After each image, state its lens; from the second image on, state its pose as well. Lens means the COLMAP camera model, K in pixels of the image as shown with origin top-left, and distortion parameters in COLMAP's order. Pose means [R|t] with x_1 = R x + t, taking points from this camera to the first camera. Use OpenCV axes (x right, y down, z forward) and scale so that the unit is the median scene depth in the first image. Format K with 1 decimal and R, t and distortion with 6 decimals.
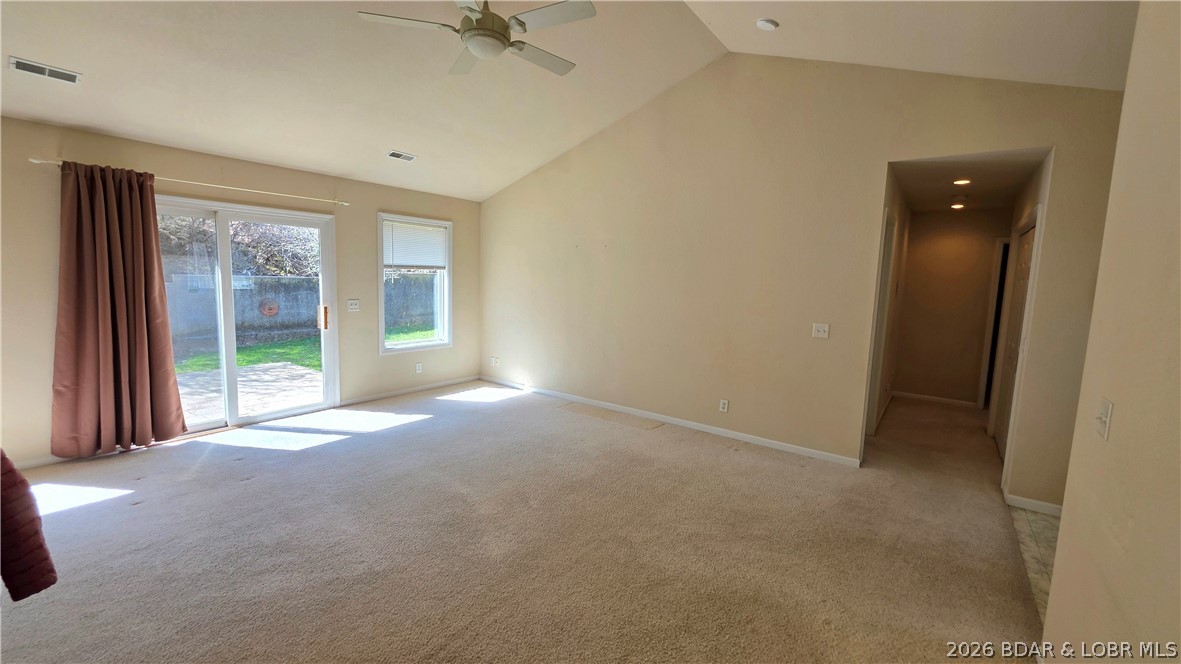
lens RADIAL K [[474.6, 0, 584.3], [0, 474.6, 329.1], [0, 0, 1]] dist [0.000073, -0.000126]
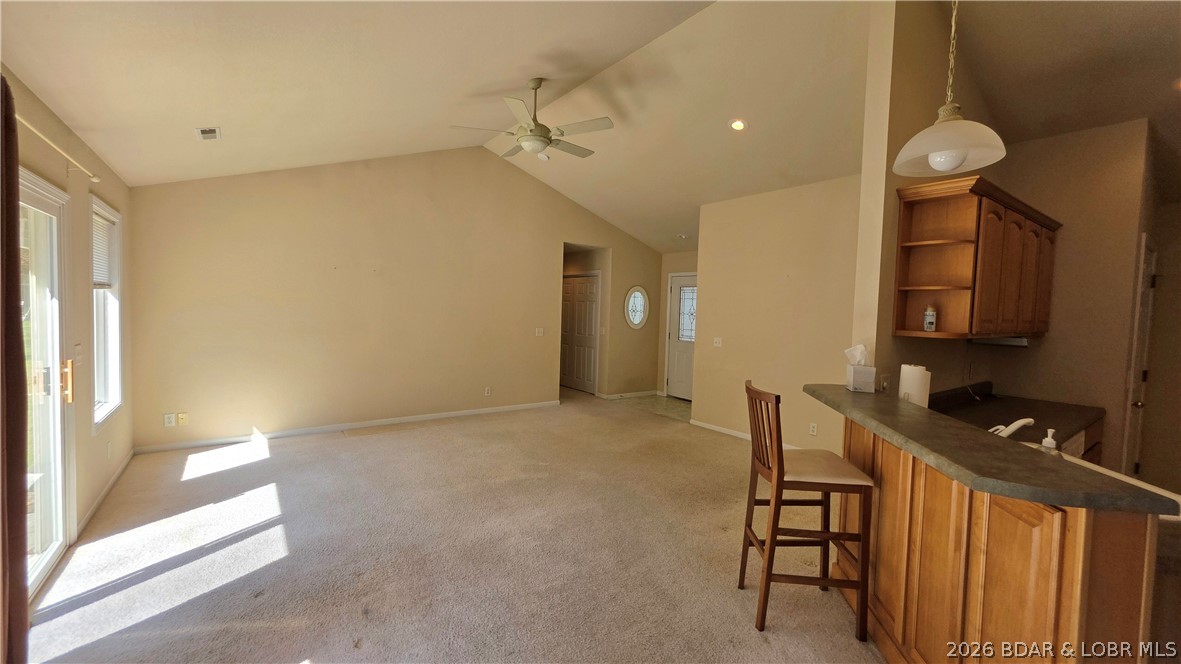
lens RADIAL K [[472.5, 0, 586.1], [0, 472.5, 328.6], [0, 0, 1]] dist [0.000458, -0.000202]
pose [[0.292380, -0.066413, 0.953993, -1.089940], [0.086393, 0.995341, 0.042814, -0.068101], [-0.952392, 0.069901, 0.296755, 0.333300]]
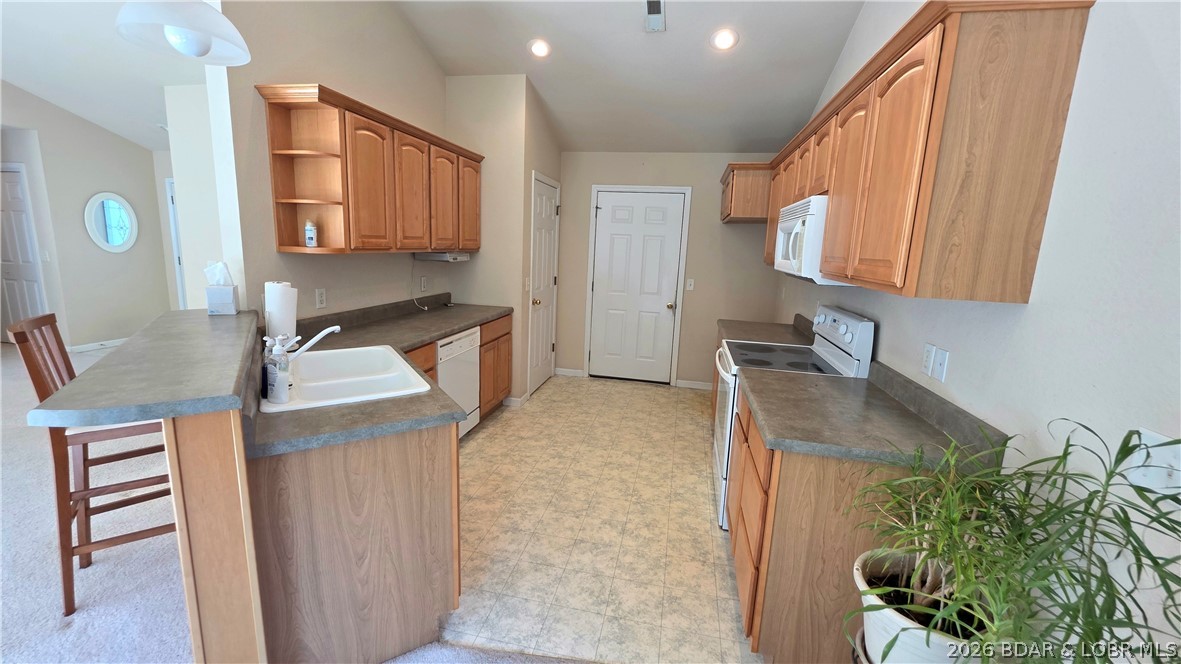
lens RADIAL K [[472.5, 0, 586.1], [0, 472.5, 328.6], [0, 0, 1]] dist [0.000458, -0.000202]
pose [[-0.420287, -0.207809, 0.883275, -1.078963], [0.047750, 0.967008, 0.250230, -0.031836], [-0.906134, 0.147345, -0.396498, 0.016349]]
